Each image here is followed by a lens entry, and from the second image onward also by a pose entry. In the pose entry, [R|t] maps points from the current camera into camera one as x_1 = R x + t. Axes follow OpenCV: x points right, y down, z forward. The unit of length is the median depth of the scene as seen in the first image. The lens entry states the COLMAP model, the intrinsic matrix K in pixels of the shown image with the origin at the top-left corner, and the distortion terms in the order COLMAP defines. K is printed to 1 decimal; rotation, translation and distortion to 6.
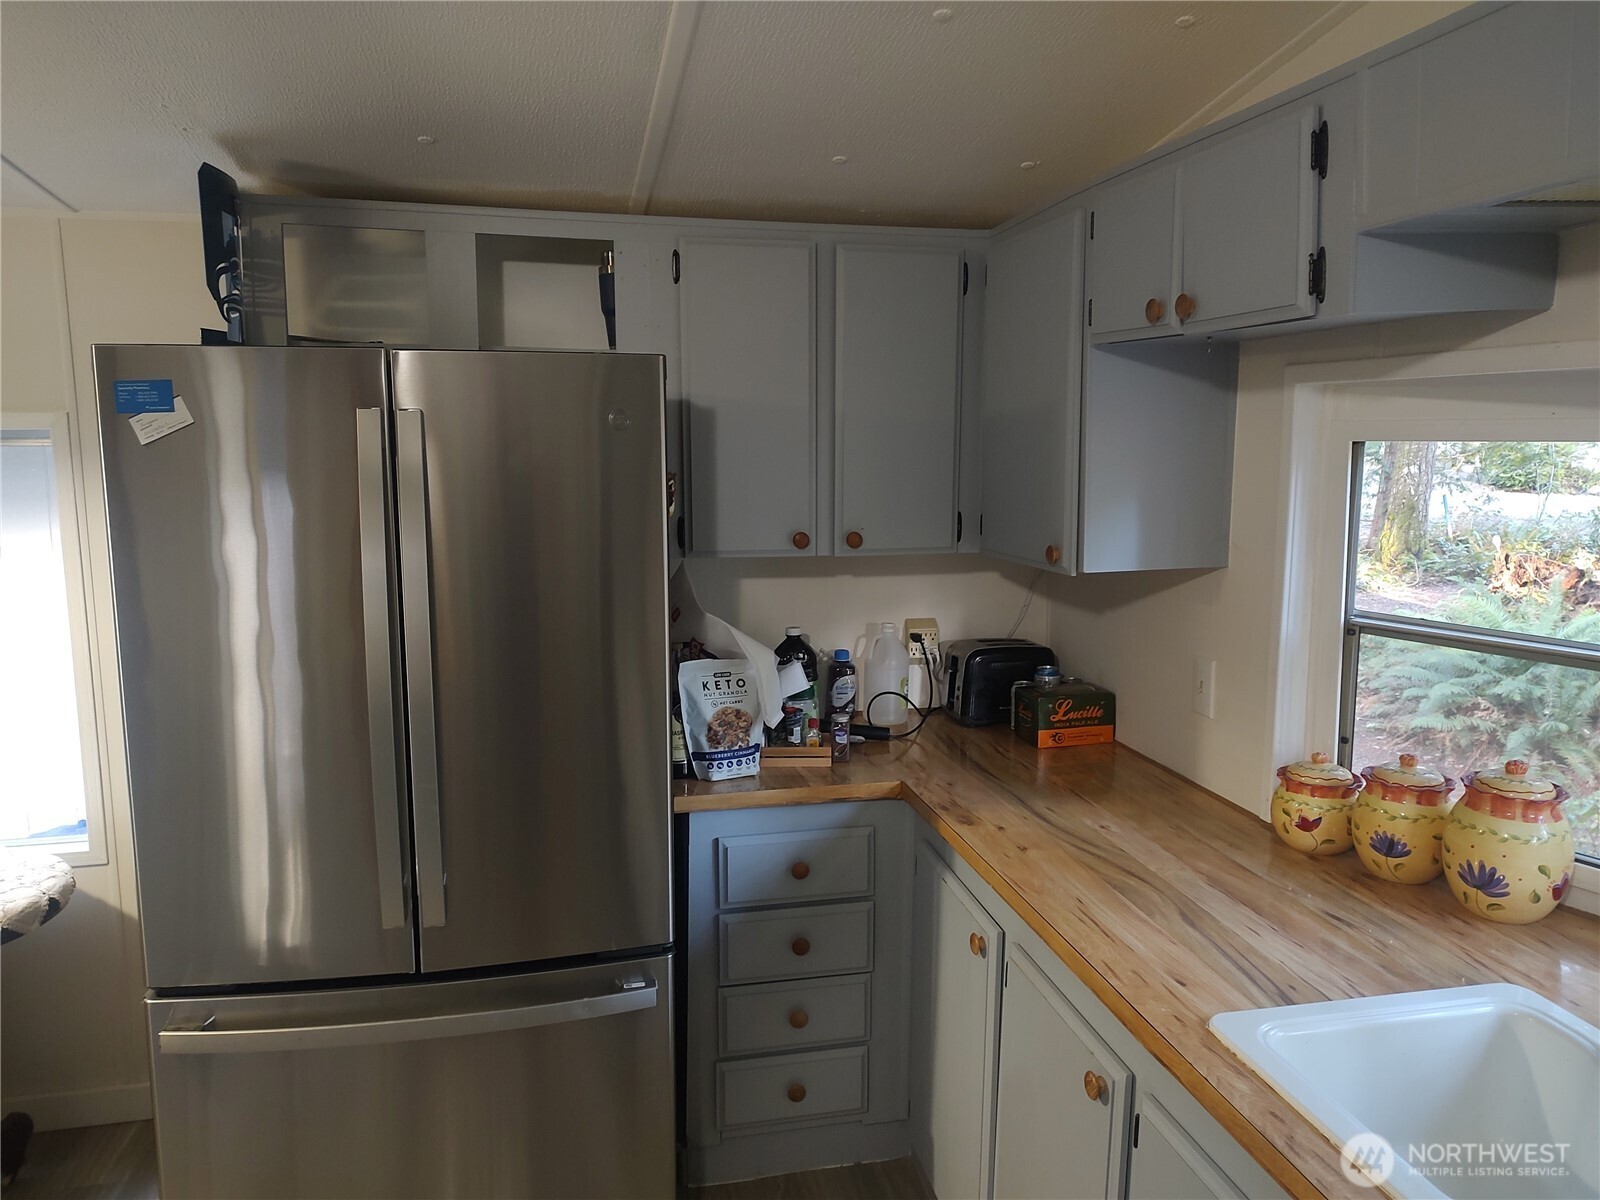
lens RADIAL K [[1142.8, 0, 809.8], [0, 1142.8, 592.7], [0, 0, 1]] dist [0.033580, -0.038068]
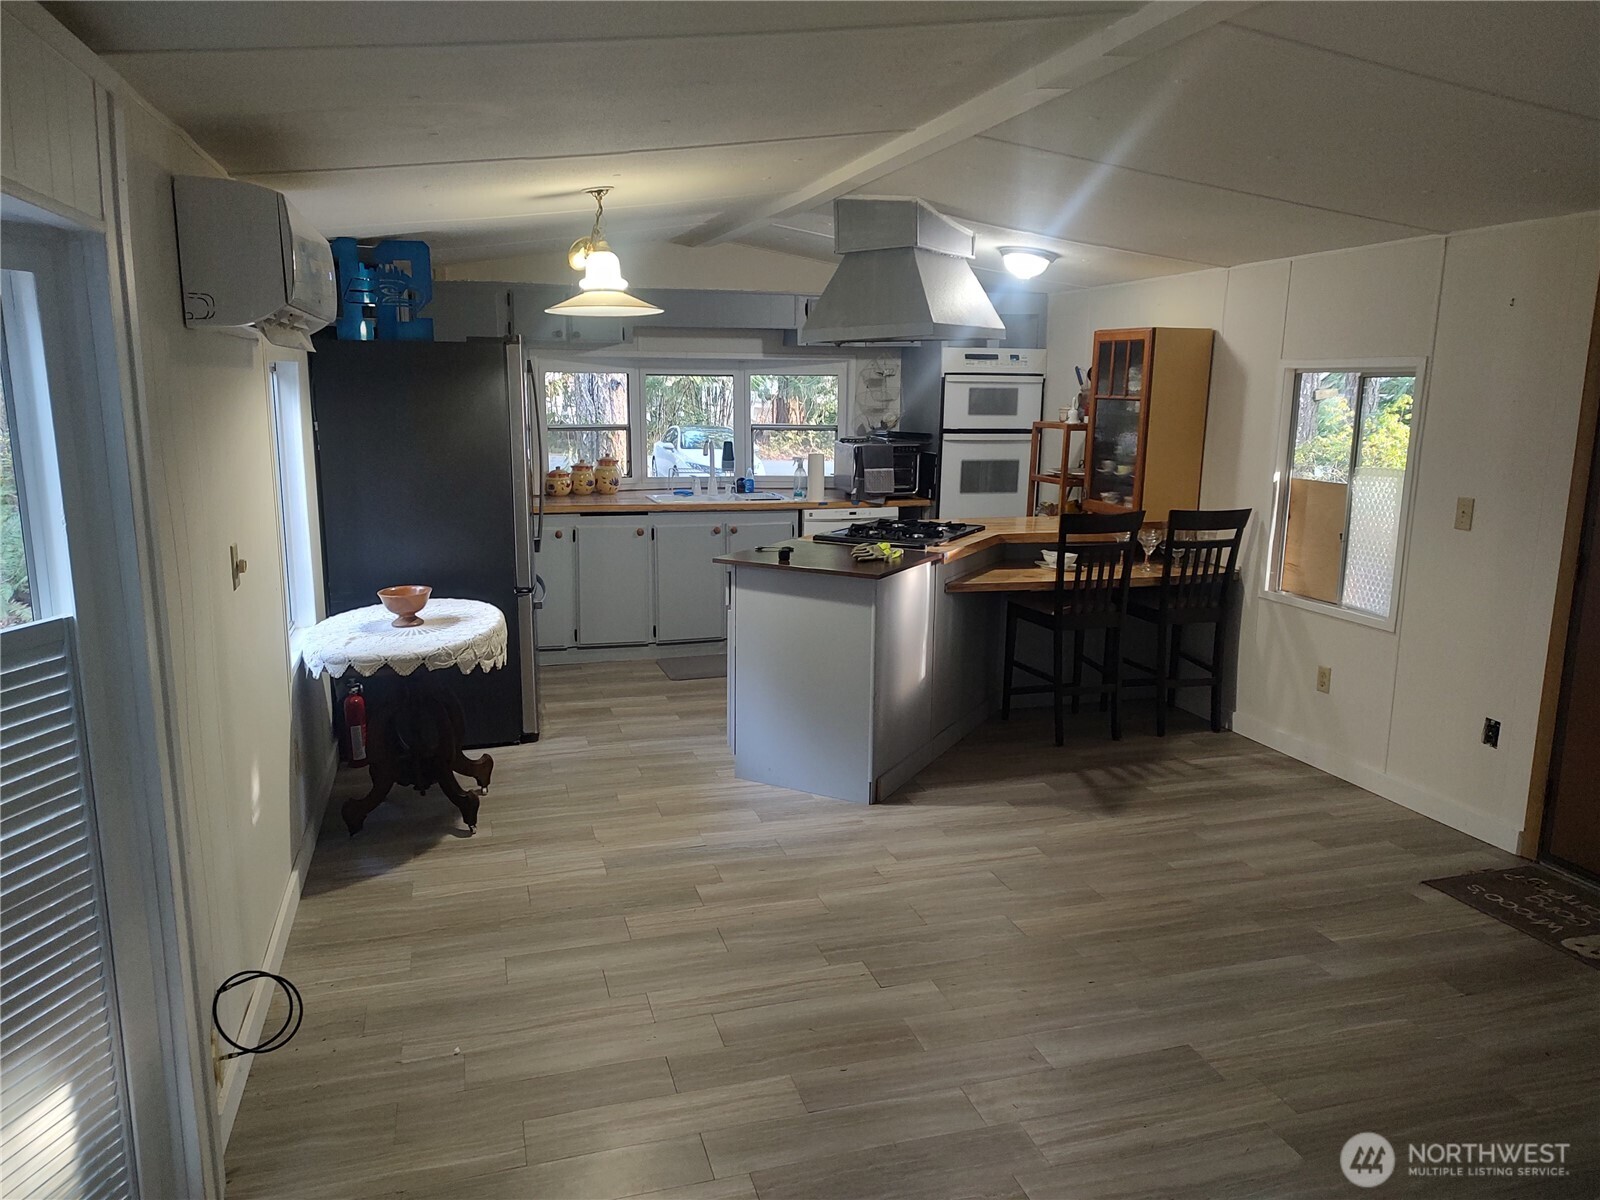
lens RADIAL K [[1142.8, 0, 794.2], [0, 1142.8, 609.1], [0, 0, 1]] dist [0.033580, -0.038068]
pose [[-0.061755, -0.195212, 0.978815, -2.942057], [0.130034, 0.970755, 0.201809, -0.041776], [-0.989585, 0.139742, -0.034565, 0.488224]]
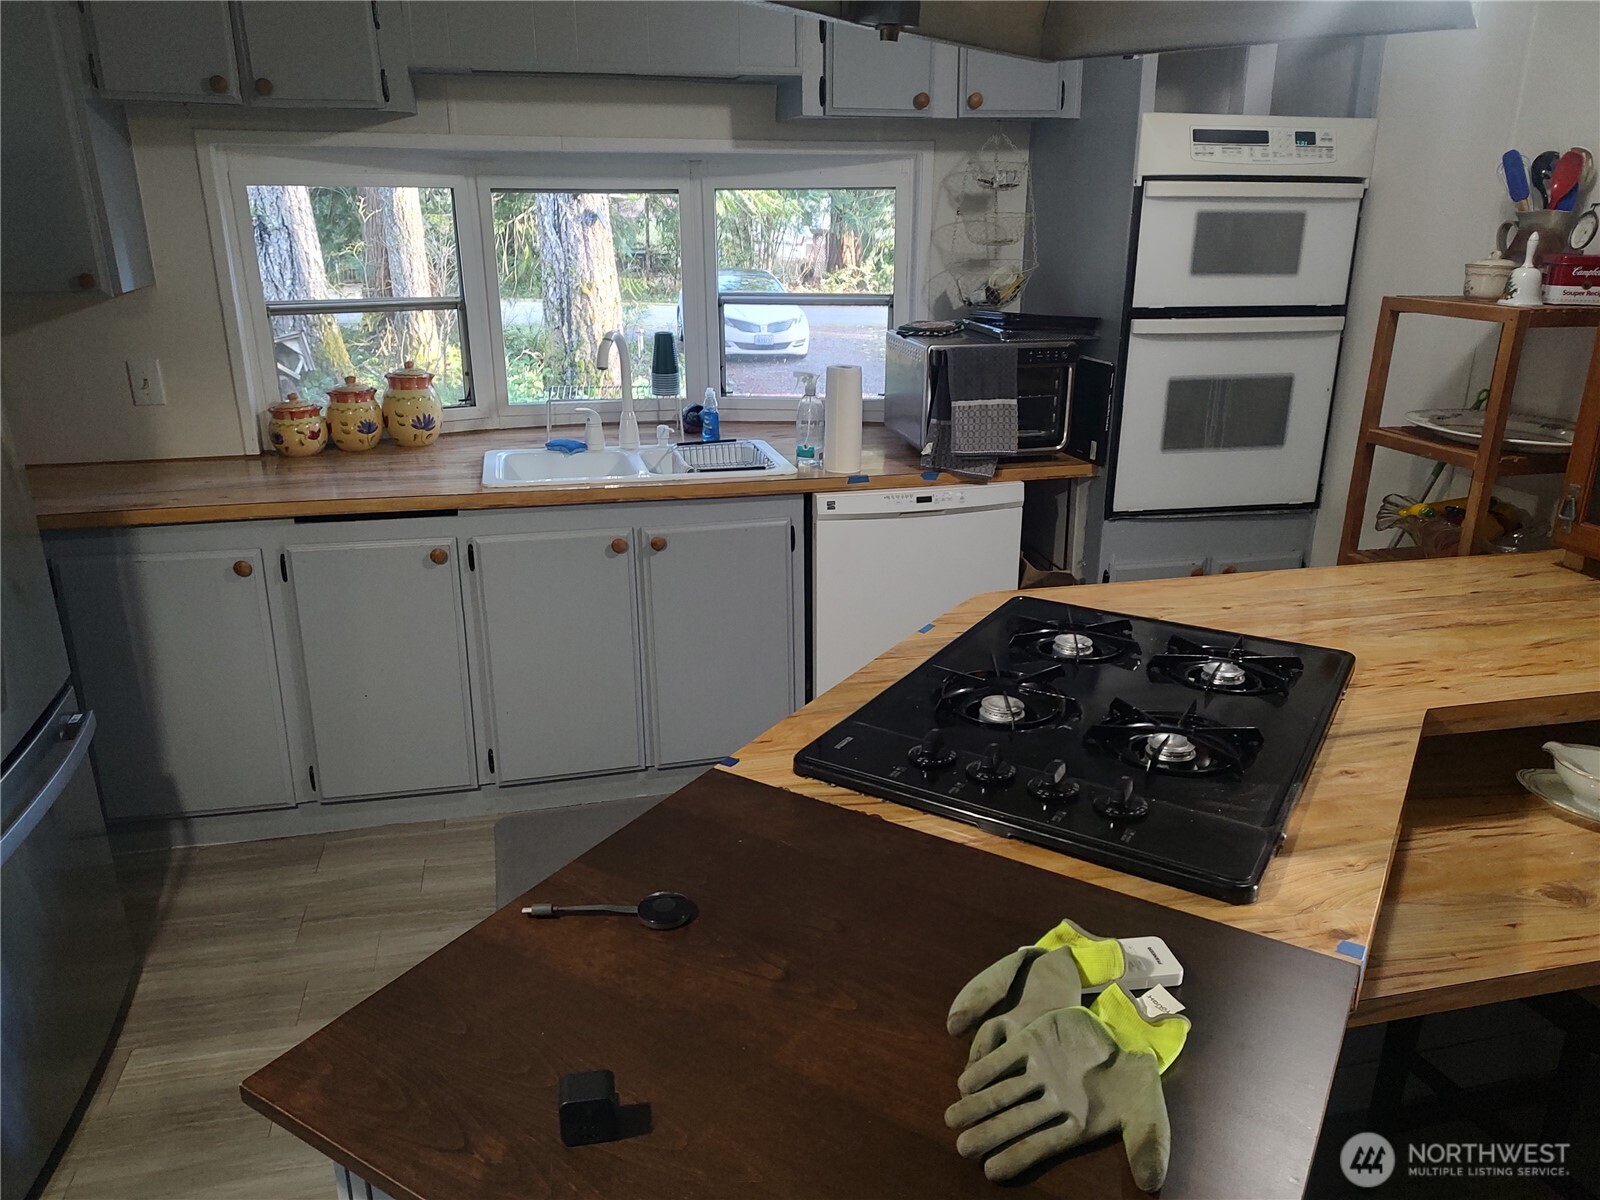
lens RADIAL K [[1142.8, 0, 796.9], [0, 1142.8, 586.9], [0, 0, 1]] dist [0.033580, -0.038068]
pose [[-0.015106, -0.308281, 0.951176, -1.141313], [0.138397, 0.941483, 0.307337, 0.001132], [-0.990262, 0.136282, 0.028443, 0.307704]]
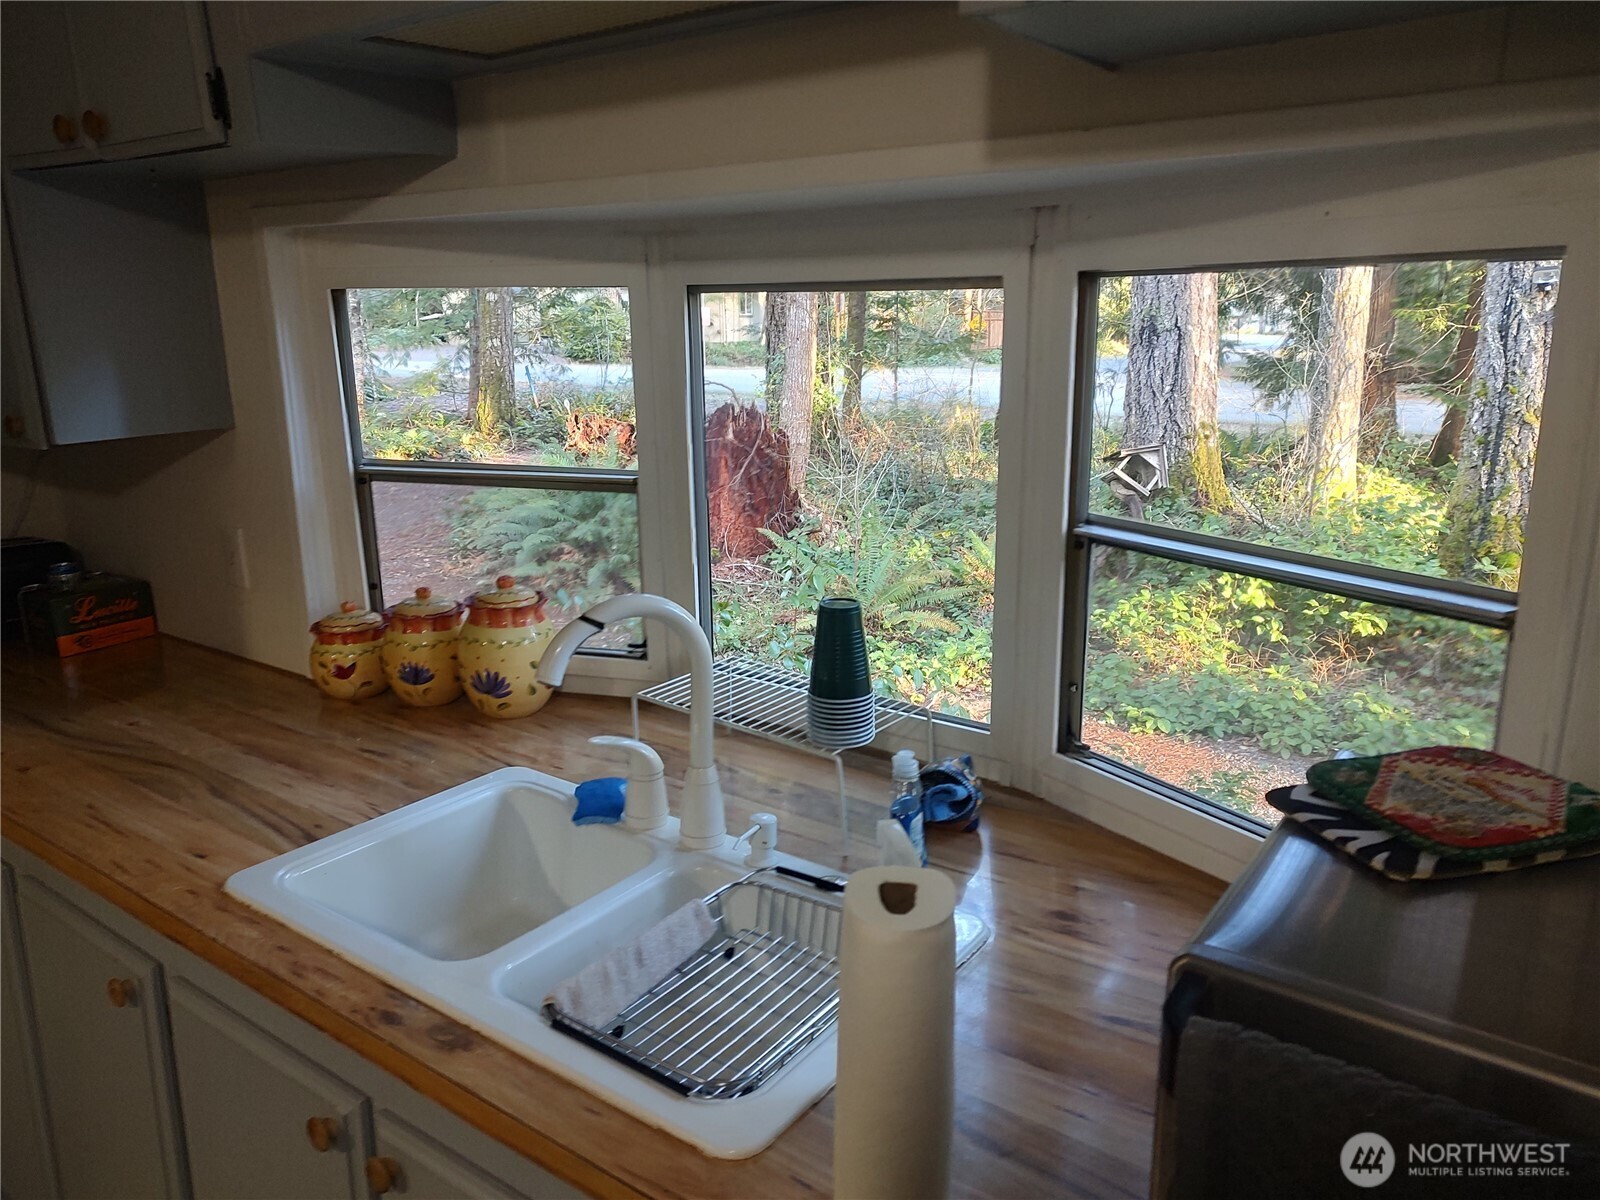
lens RADIAL K [[1142.8, 0, 812.7], [0, 1142.8, 595.2], [0, 0, 1]] dist [0.033580, -0.038068]
pose [[0.746993, -0.162532, 0.644659, 0.095438], [0.095938, 0.985860, 0.137388, 0.033119], [-0.657874, -0.040781, 0.752023, -0.038569]]
